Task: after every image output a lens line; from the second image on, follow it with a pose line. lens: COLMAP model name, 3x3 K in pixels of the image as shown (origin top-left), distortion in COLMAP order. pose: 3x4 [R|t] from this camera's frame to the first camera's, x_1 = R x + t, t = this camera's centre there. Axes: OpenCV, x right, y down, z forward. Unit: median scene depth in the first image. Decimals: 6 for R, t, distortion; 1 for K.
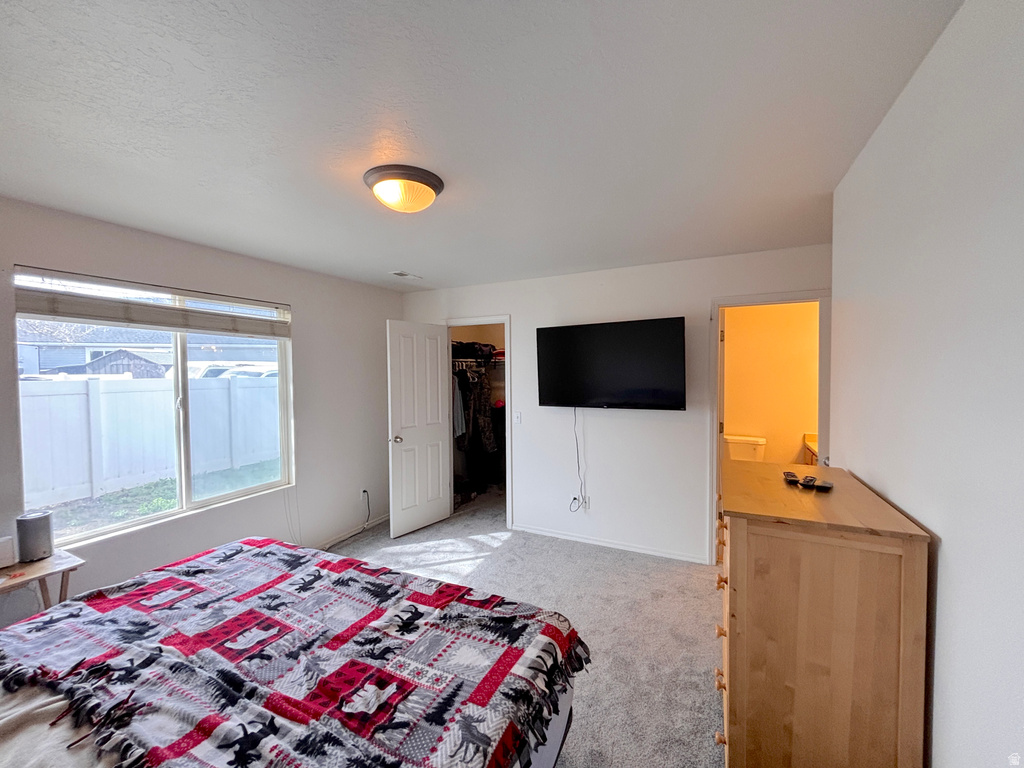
lens RADIAL K [[410.2, 0, 510.4], [0, 410.2, 383.5], [0, 0, 1]] dist [0.012003, 0.000158]
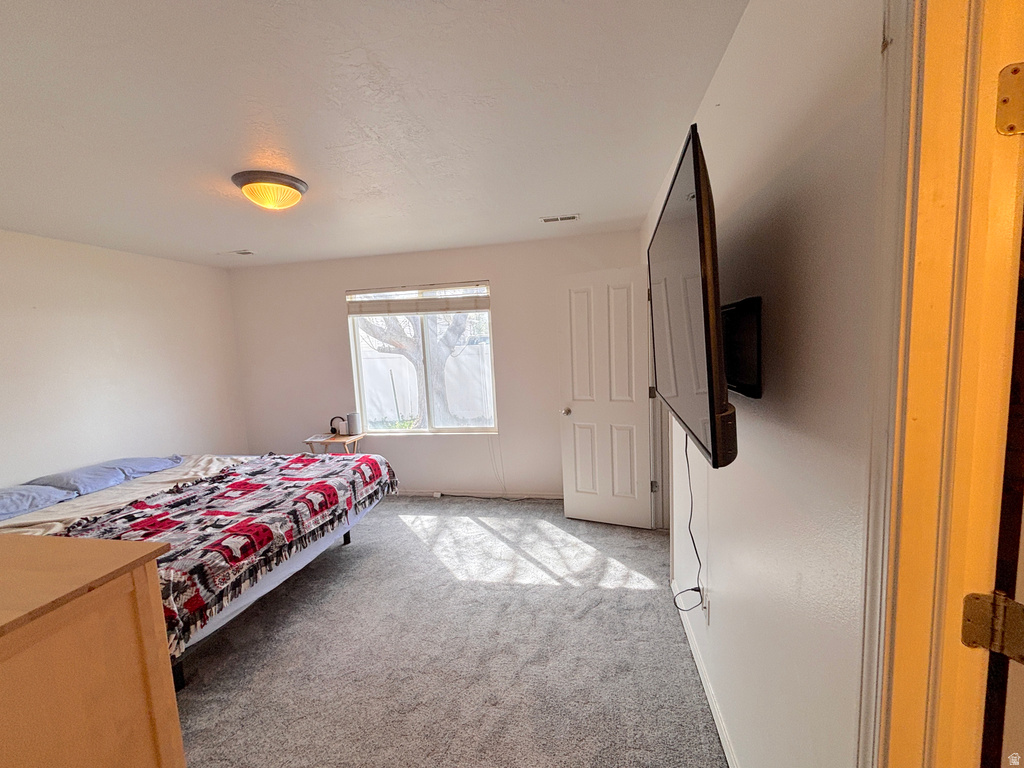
lens RADIAL K [[413.9, 0, 512.0], [0, 413.9, 384.0], [0, 0, 1]] dist [-0.000804, -0.000125]
pose [[0.265854, 0.096436, -0.959178, 1.005832], [0.015129, 0.994444, 0.104175, -0.033711], [0.963895, -0.042206, 0.262918, 1.215796]]
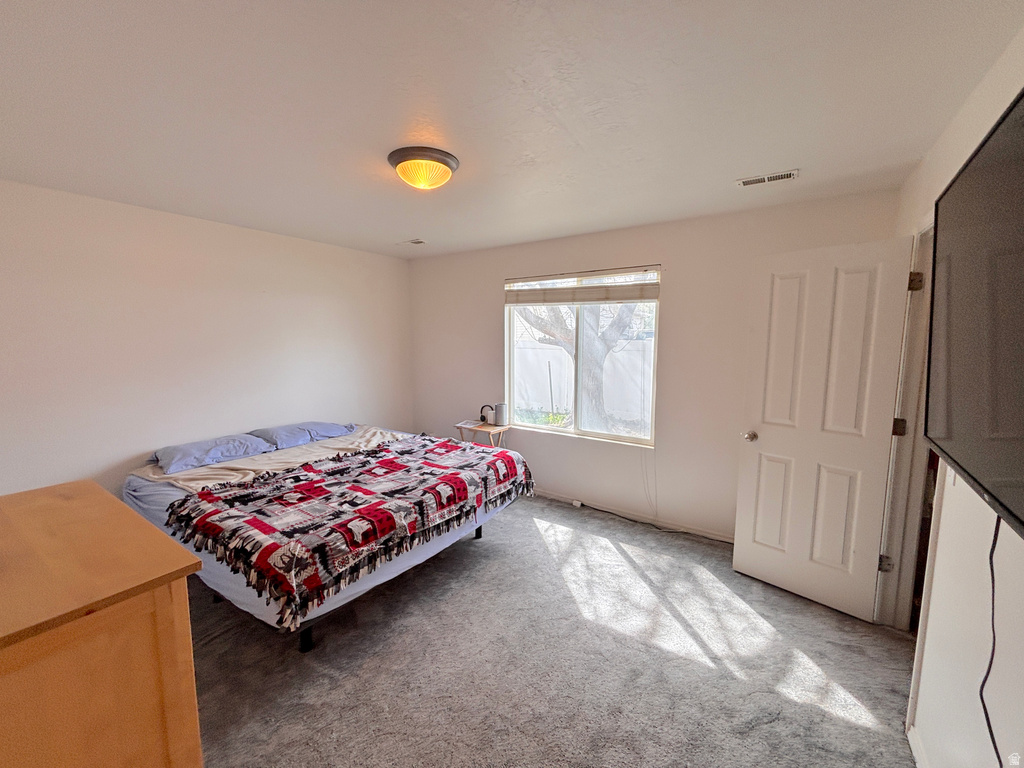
lens RADIAL K [[412.3, 0, 511.0], [0, 412.3, 382.8], [0, 0, 1]] dist [-0.001241, -0.000184]
pose [[-0.135512, 0.118794, -0.983628, 0.802600], [-0.032350, 0.991726, 0.124229, -0.038753], [0.990247, 0.048654, -0.130548, 1.291724]]
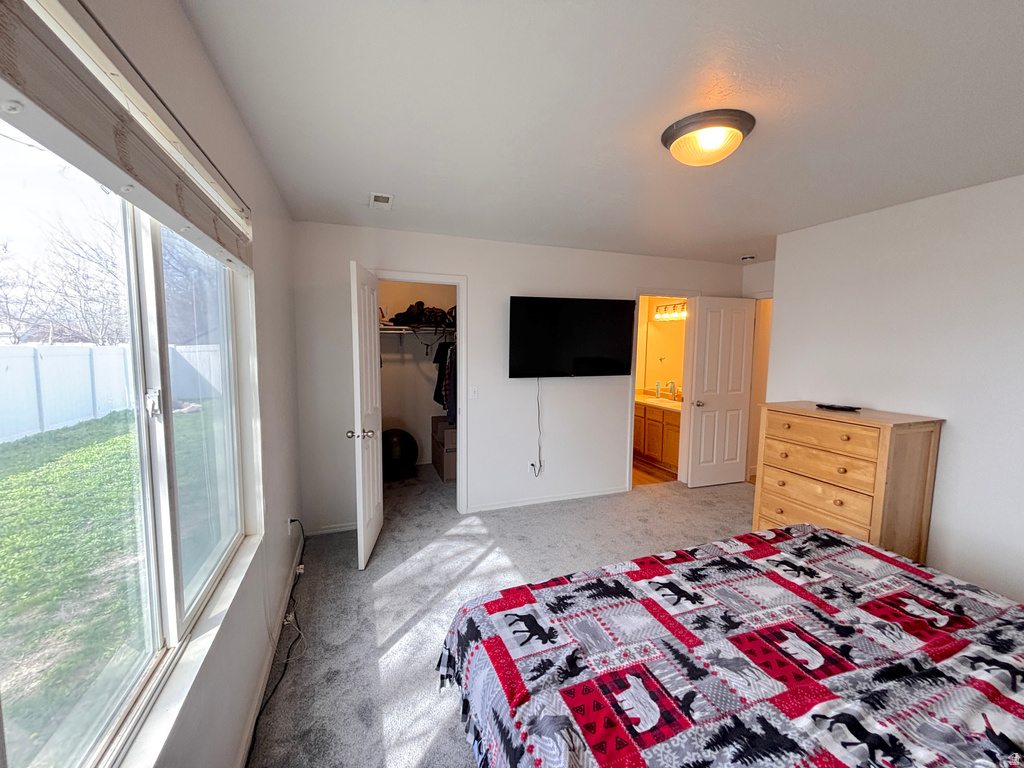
lens RADIAL K [[406.8, 0, 515.4], [0, 406.8, 382.3], [0, 0, 1]] dist [0.000446, 0.004868]
pose [[0.682061, -0.054316, 0.729276, -1.129704], [0.007744, 0.997718, 0.067066, 0.002814], [-0.731255, -0.040096, 0.680925, 0.616593]]
